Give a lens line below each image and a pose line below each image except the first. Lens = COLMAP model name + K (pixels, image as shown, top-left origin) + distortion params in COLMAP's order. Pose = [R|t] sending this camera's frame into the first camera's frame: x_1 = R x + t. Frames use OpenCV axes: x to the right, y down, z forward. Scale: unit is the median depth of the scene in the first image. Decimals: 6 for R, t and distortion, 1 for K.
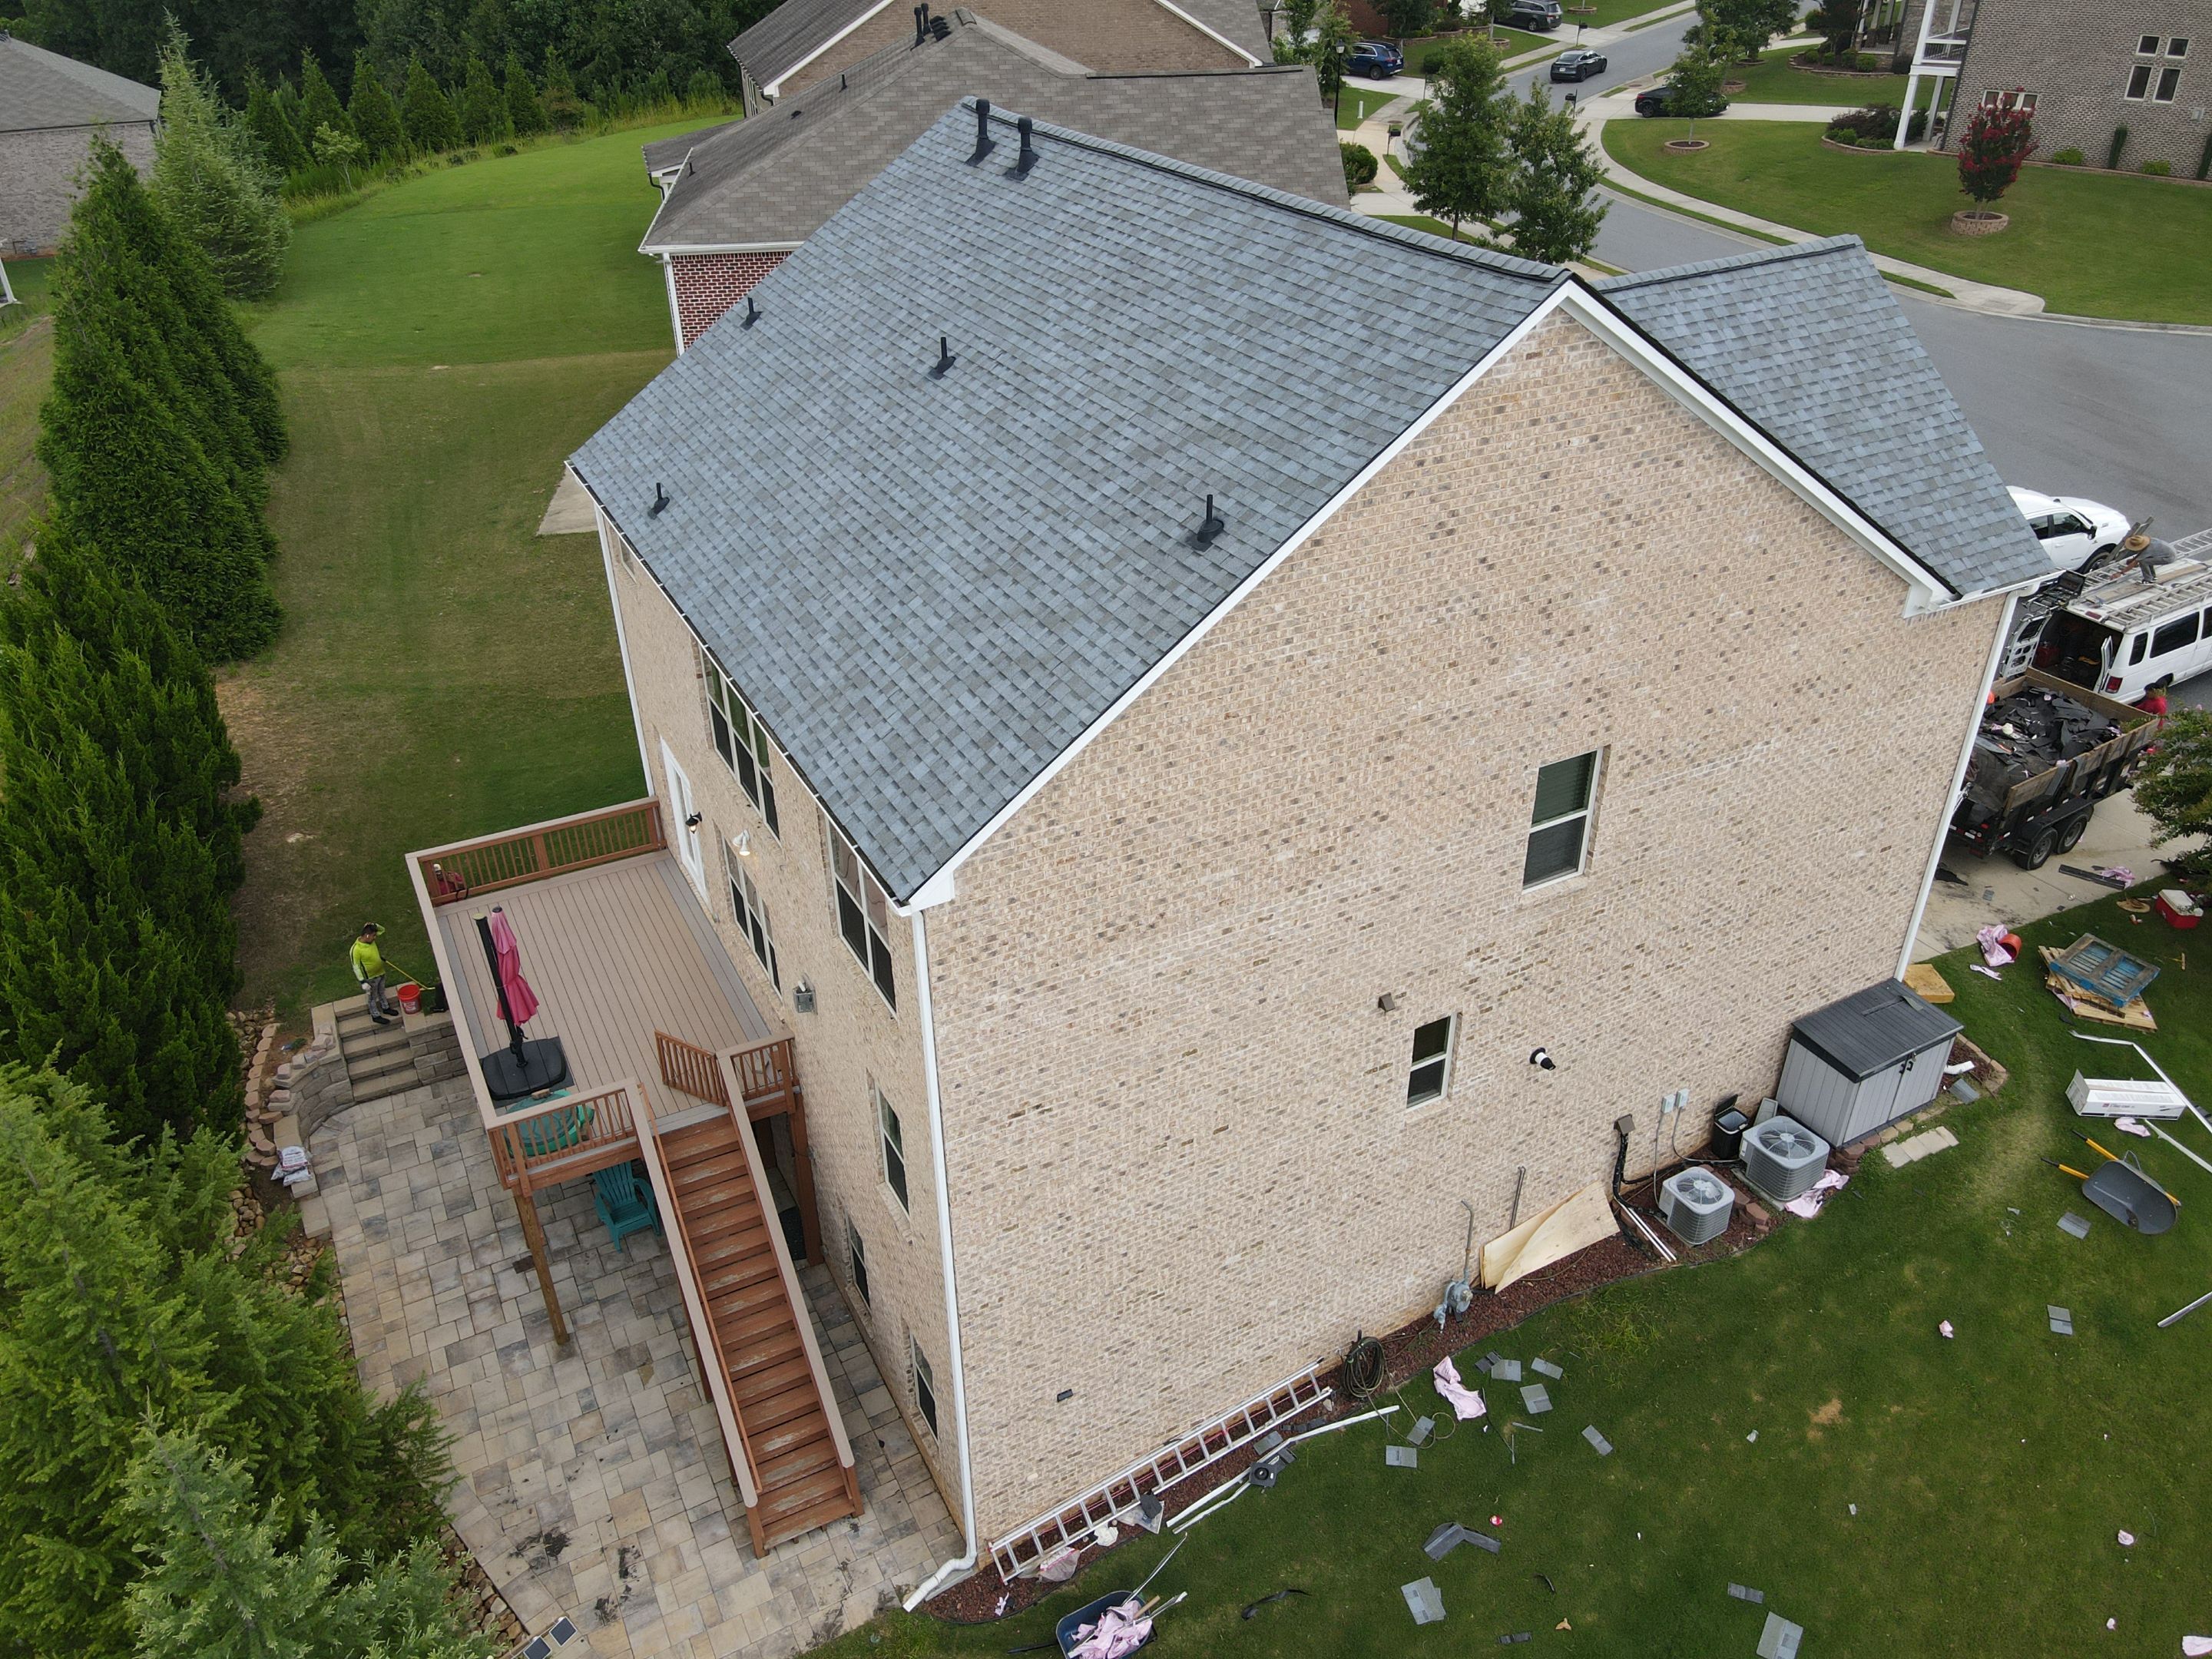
lens RADIAL K [[1627.0, 0, 1109.3], [0, 1627.0, 816.8], [0, 0, 1]] dist [-0.010026, 0.037456]
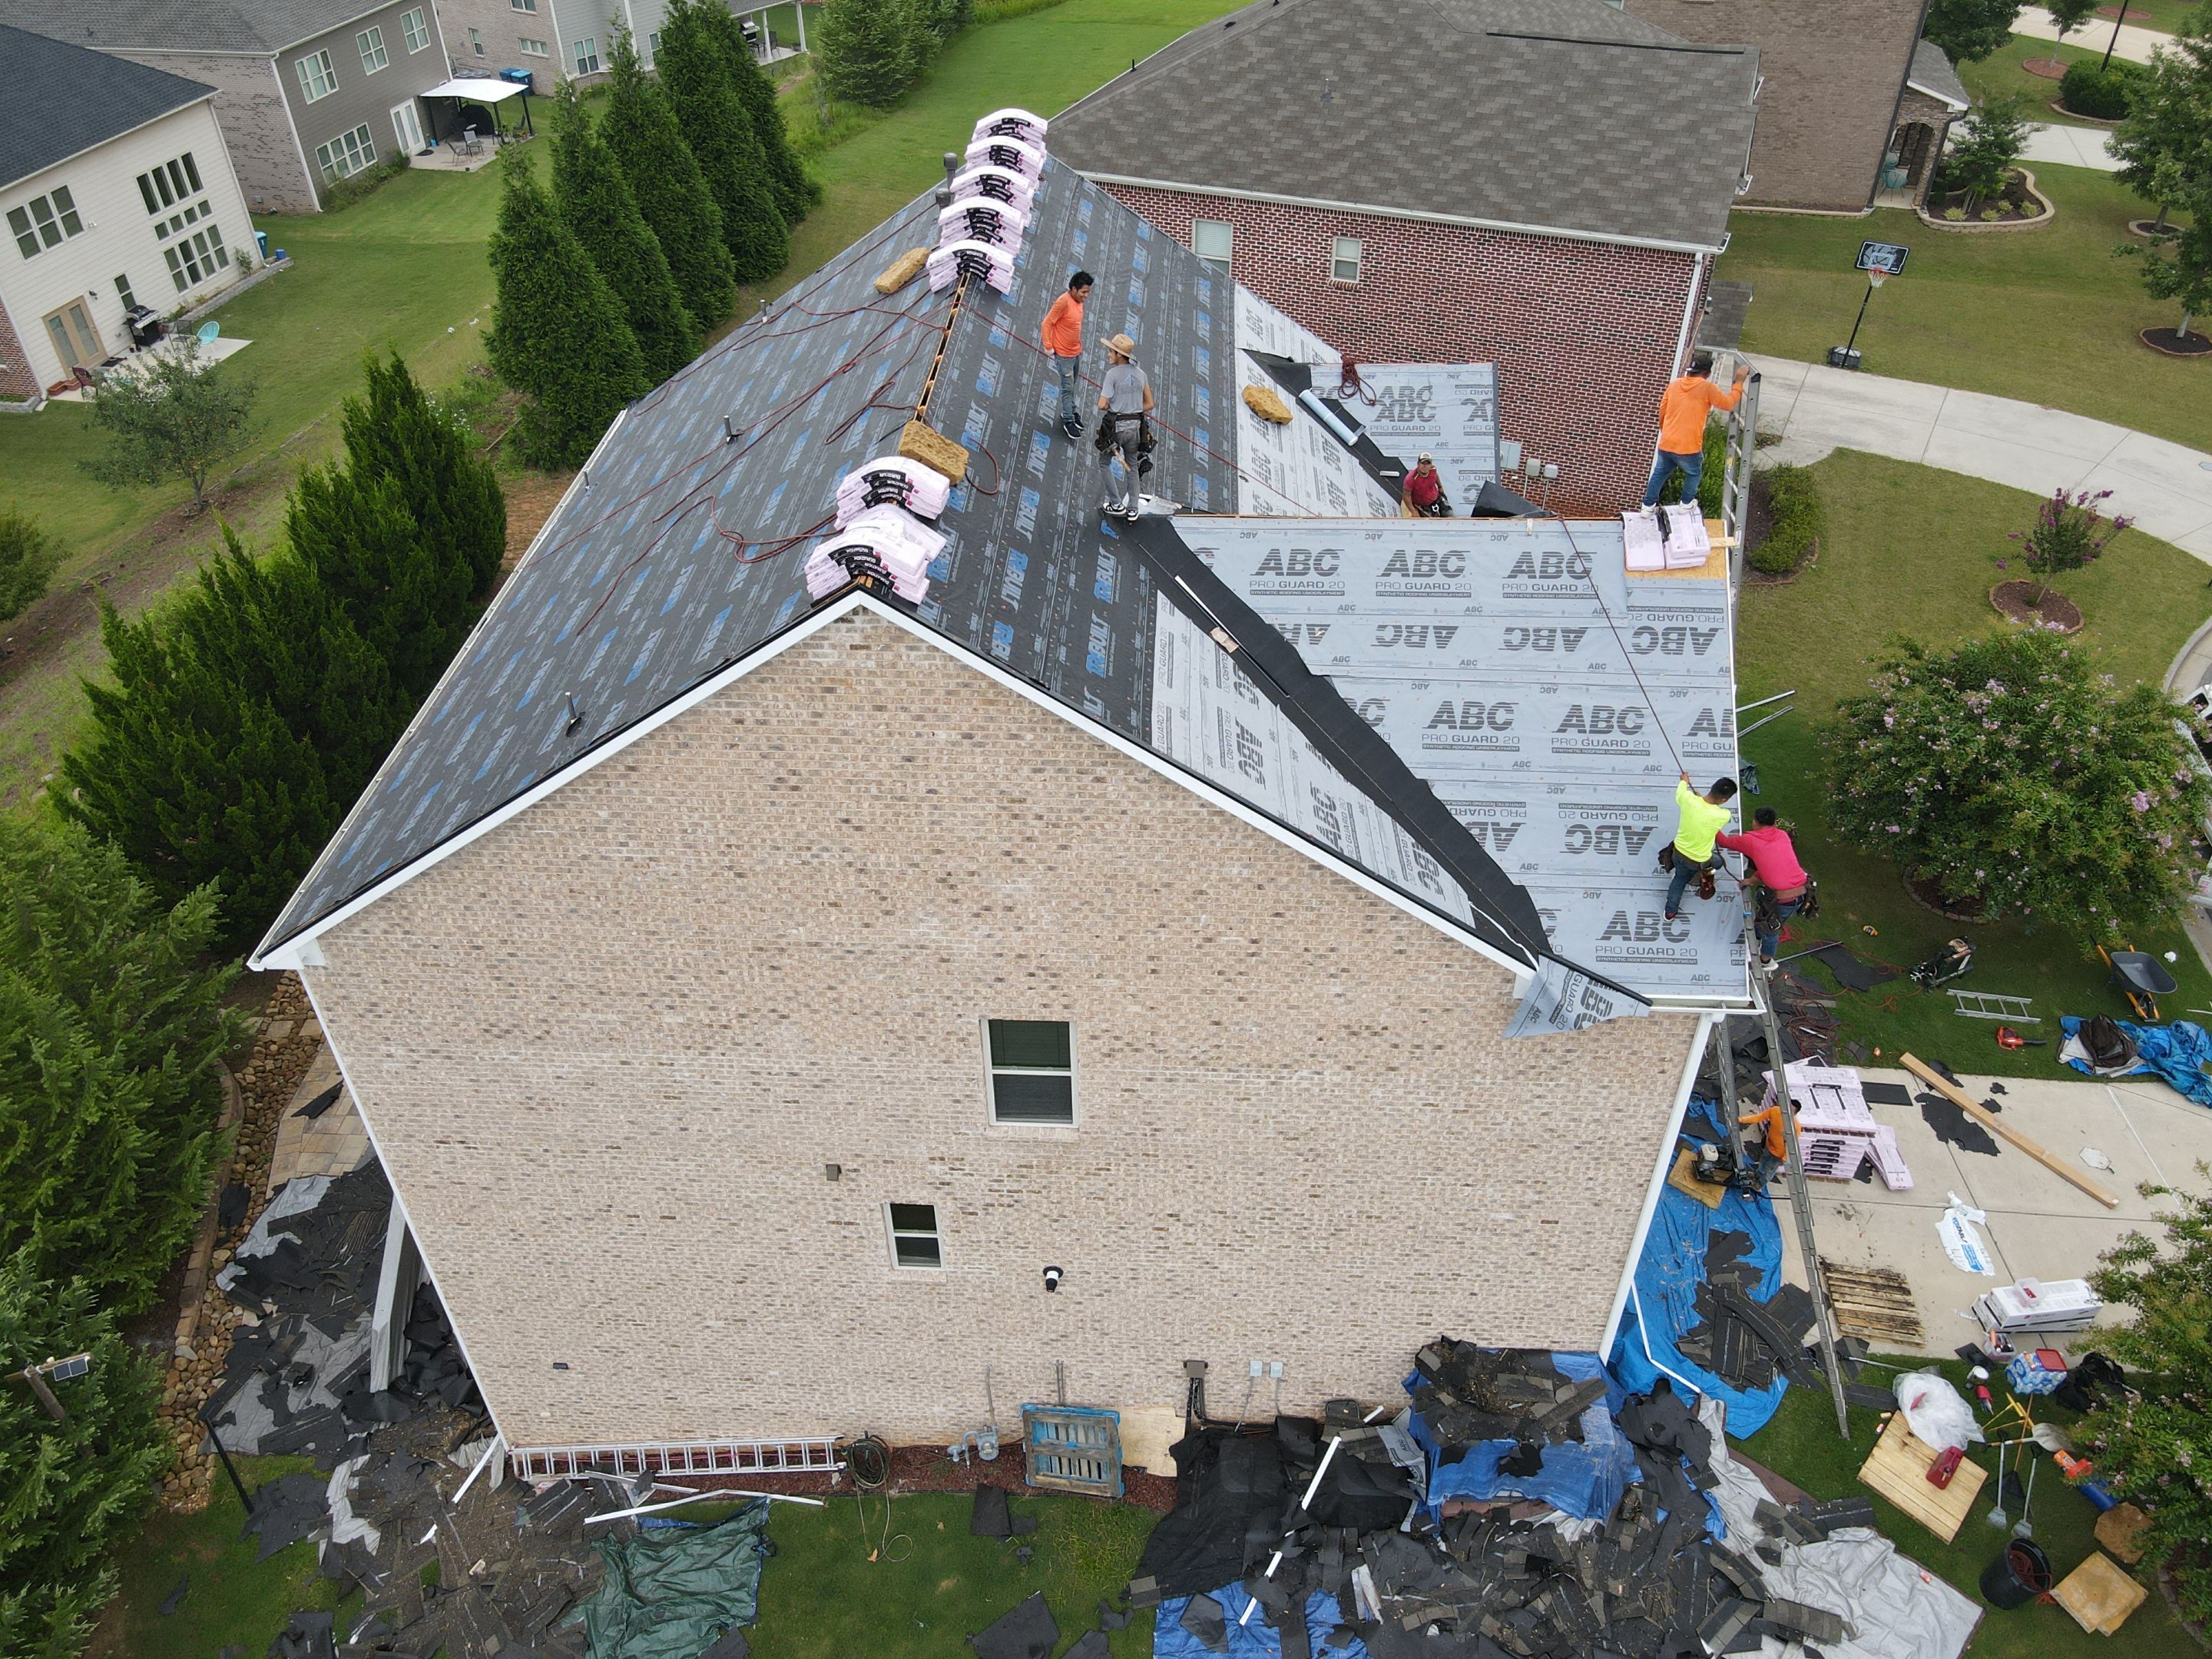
lens RADIAL K [[1627.0, 0, 1109.3], [0, 1627.0, 816.8], [0, 0, 1]] dist [-0.010026, 0.037456]
pose [[0.859262, 0.317717, -0.400905, 0.646827], [-0.264307, 0.946759, 0.183817, -0.325985], [0.437962, -0.051985, 0.897489, 0.163095]]
